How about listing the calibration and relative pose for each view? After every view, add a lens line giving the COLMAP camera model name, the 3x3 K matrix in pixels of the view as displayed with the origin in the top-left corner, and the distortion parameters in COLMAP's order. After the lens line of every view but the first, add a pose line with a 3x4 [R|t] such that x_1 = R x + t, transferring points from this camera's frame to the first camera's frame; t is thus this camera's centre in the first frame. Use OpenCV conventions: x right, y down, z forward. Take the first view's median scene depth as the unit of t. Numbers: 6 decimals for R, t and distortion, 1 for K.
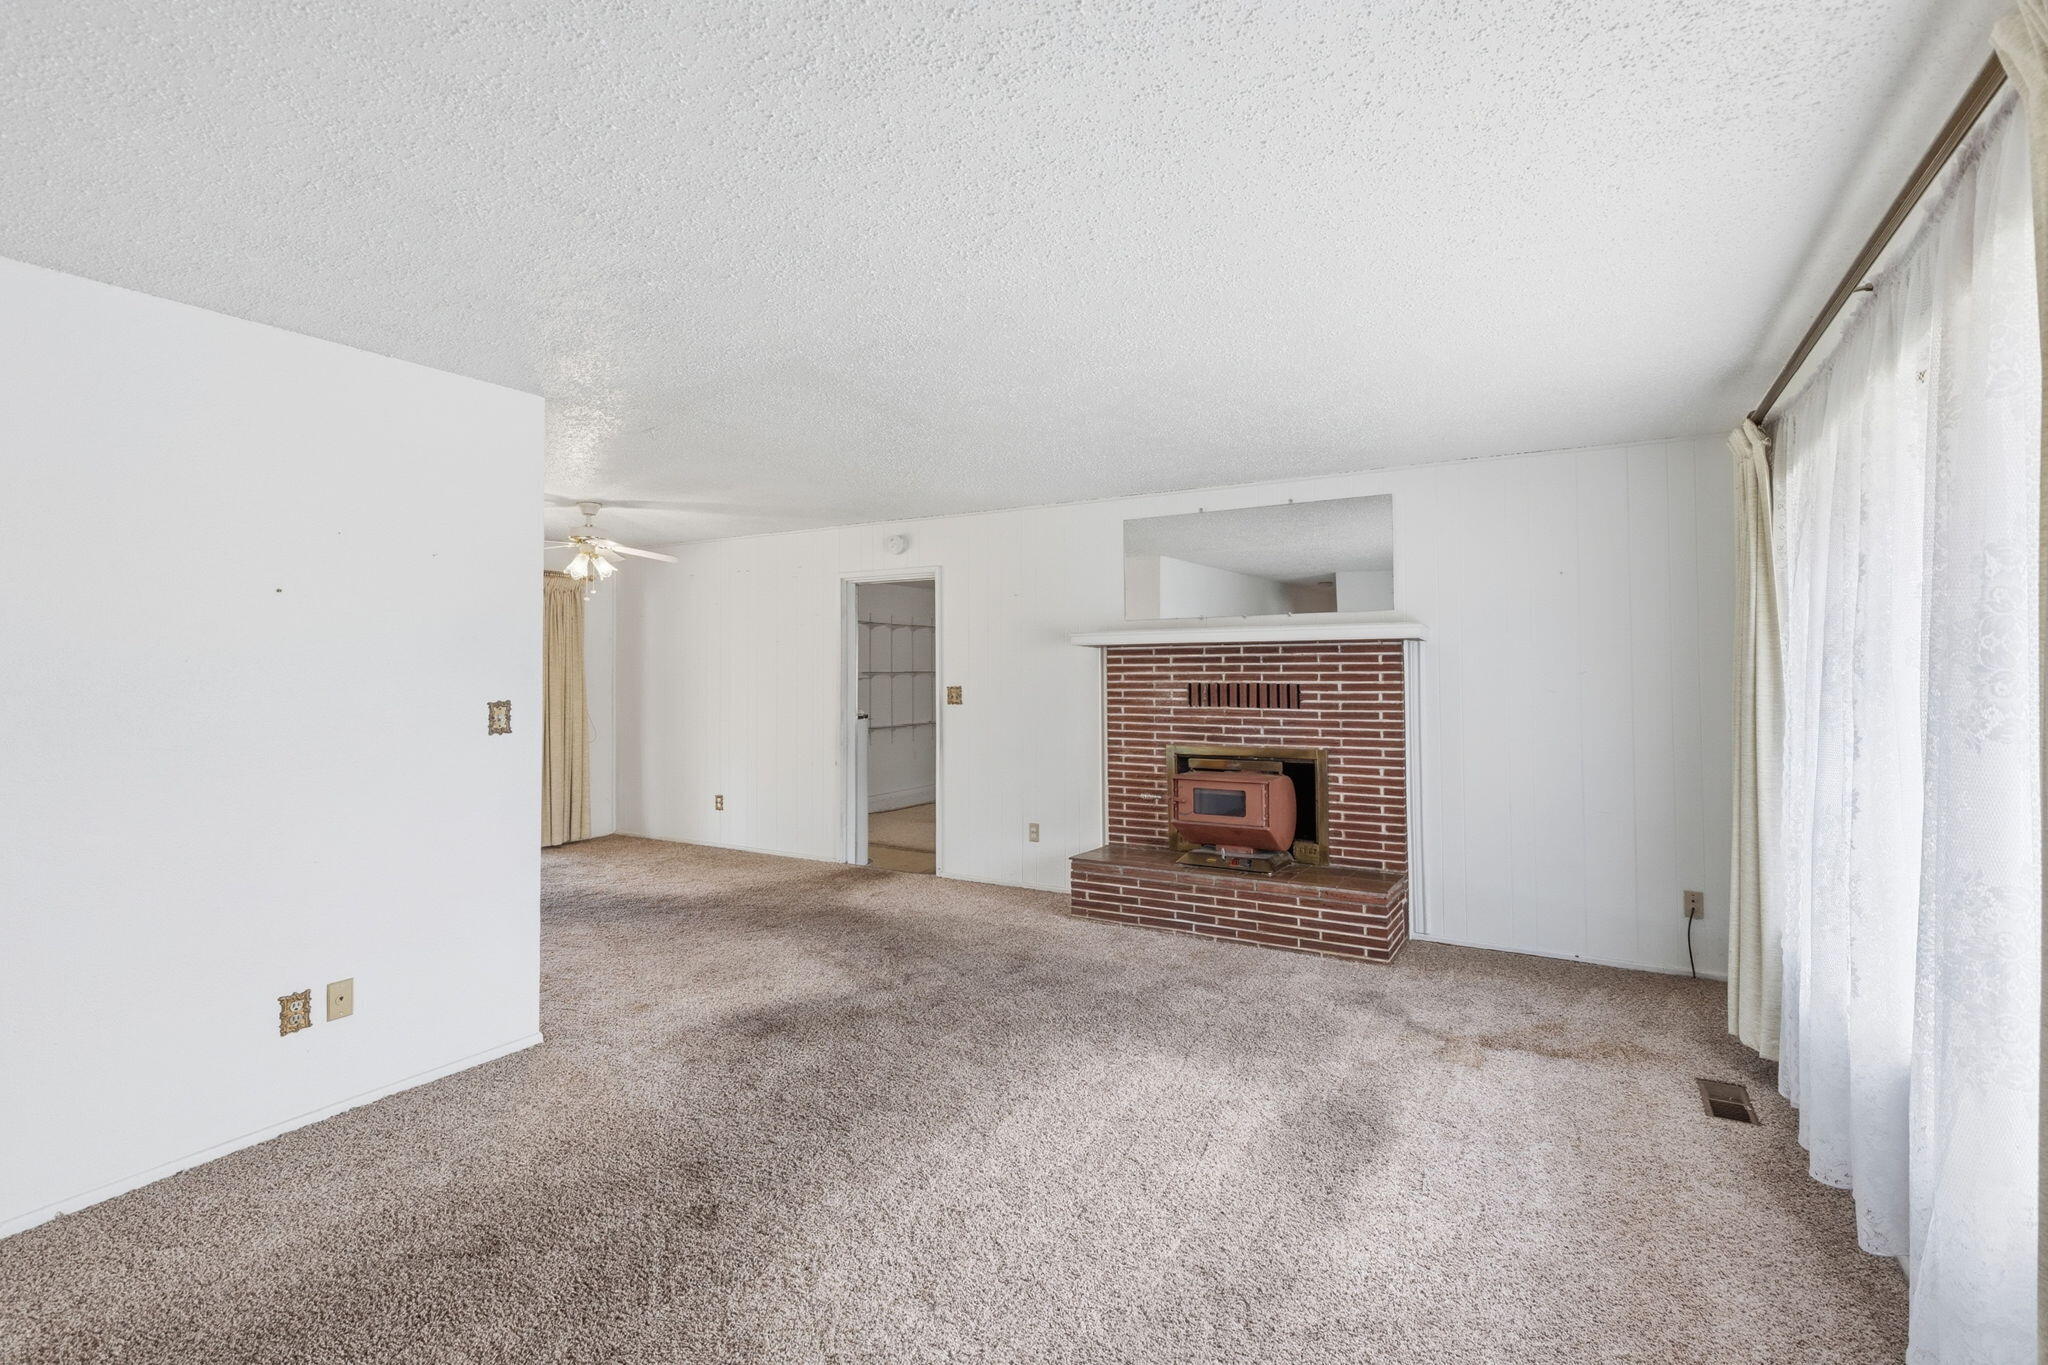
lens RADIAL K [[951.0, 0, 1020.7], [0, 951.0, 662.5], [0, 0, 1]] dist [0.006673, -0.000174]
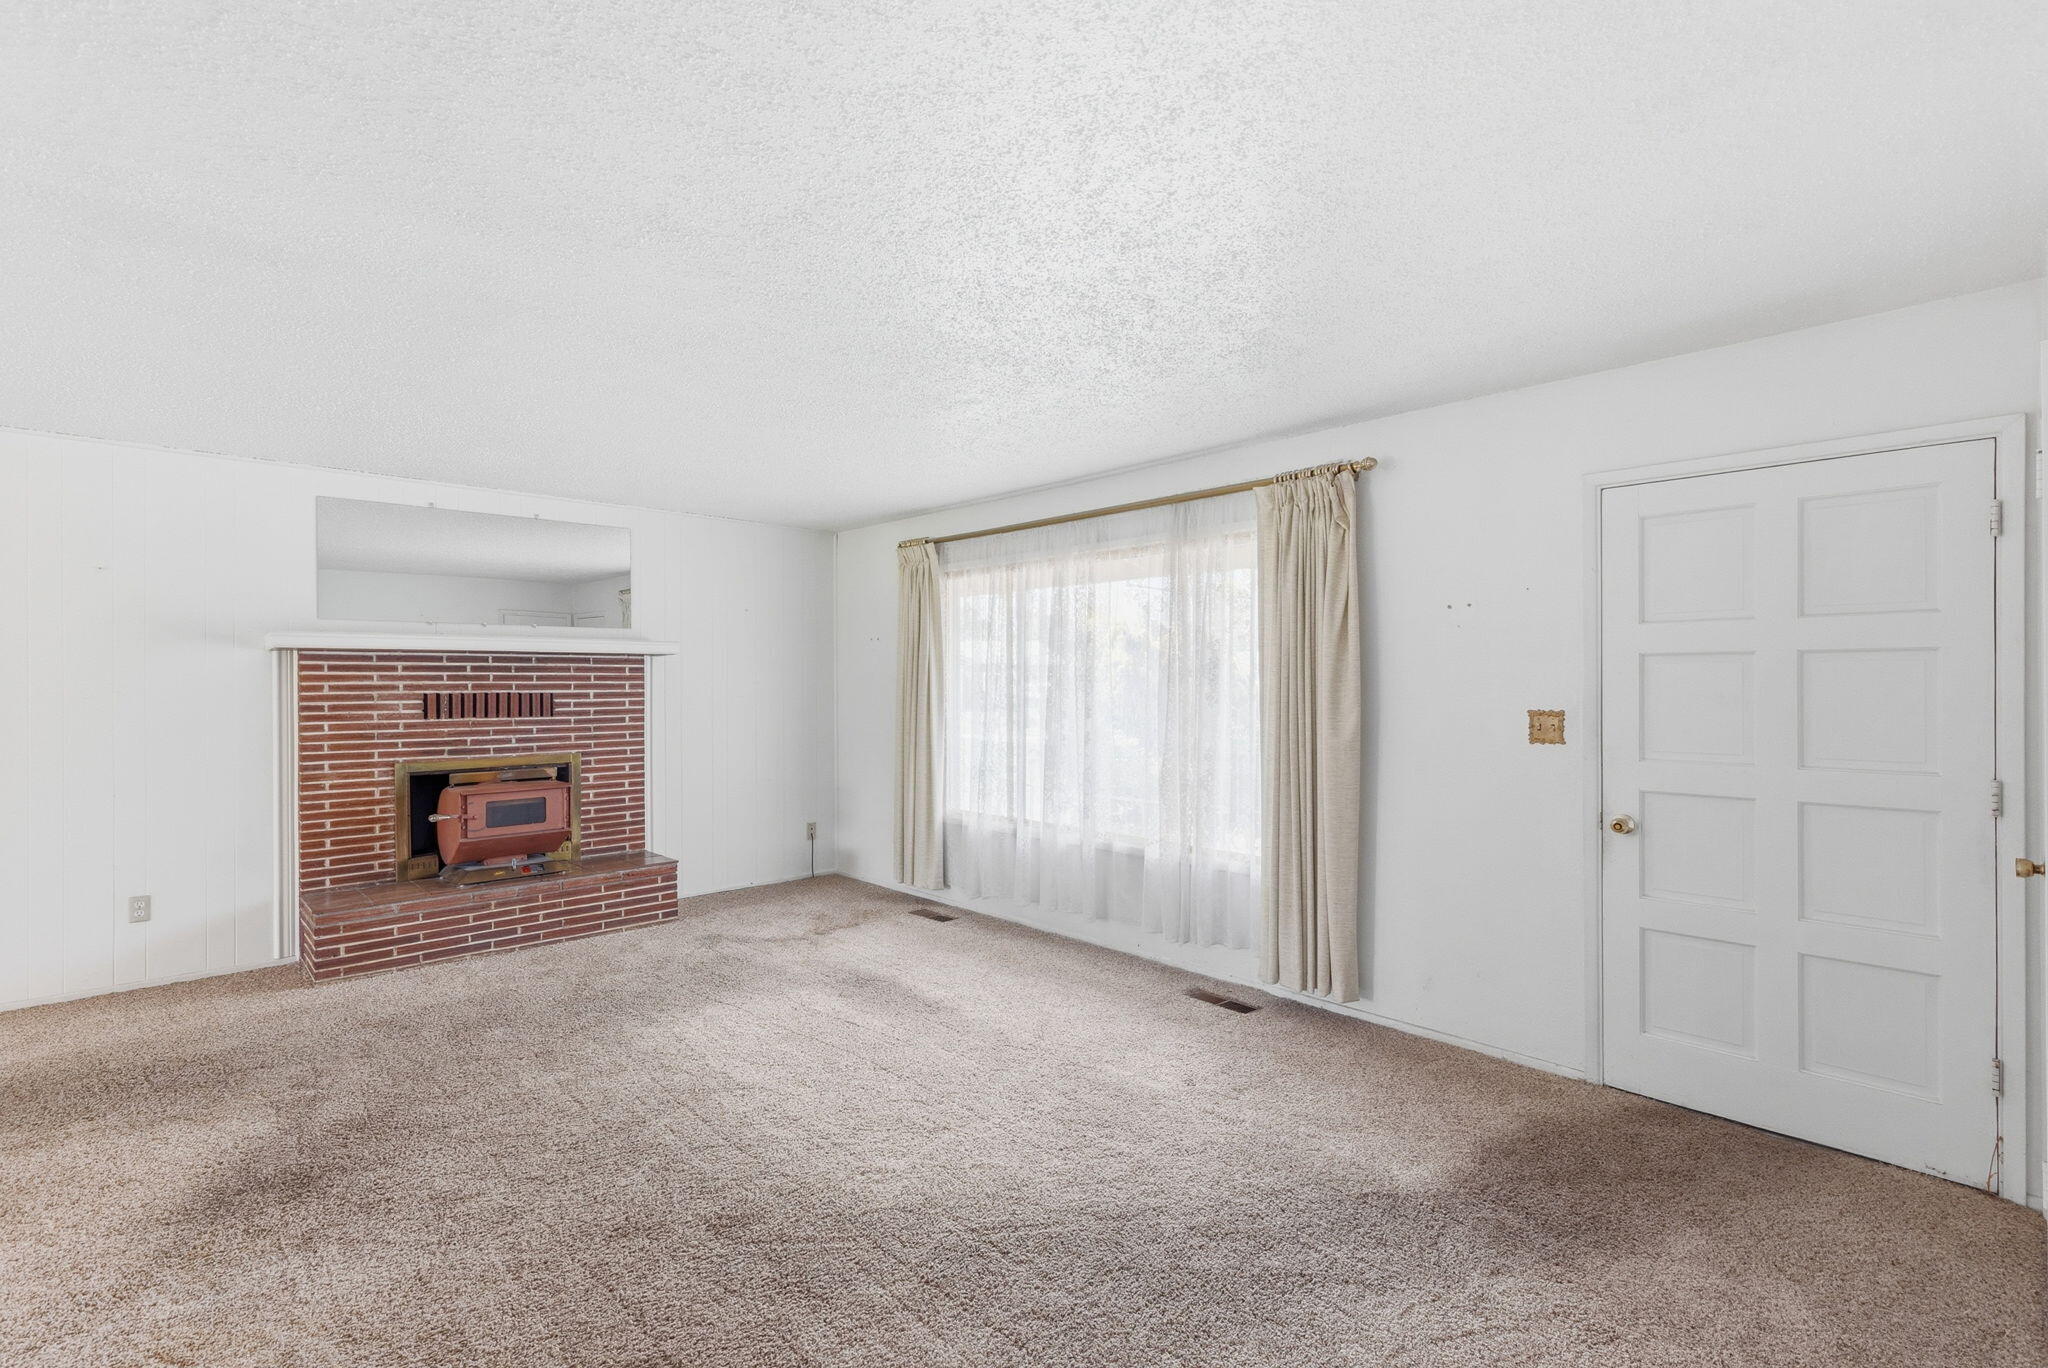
lens RADIAL K [[951.0, 0, 1020.7], [0, 951.0, 664.0], [0, 0, 1]] dist [0.006673, -0.000174]
pose [[0.263431, 0.021337, 0.964442, -0.586951], [-0.006818, 0.999772, -0.020256, 0.008106], [-0.964654, -0.001240, 0.263517, 0.215748]]
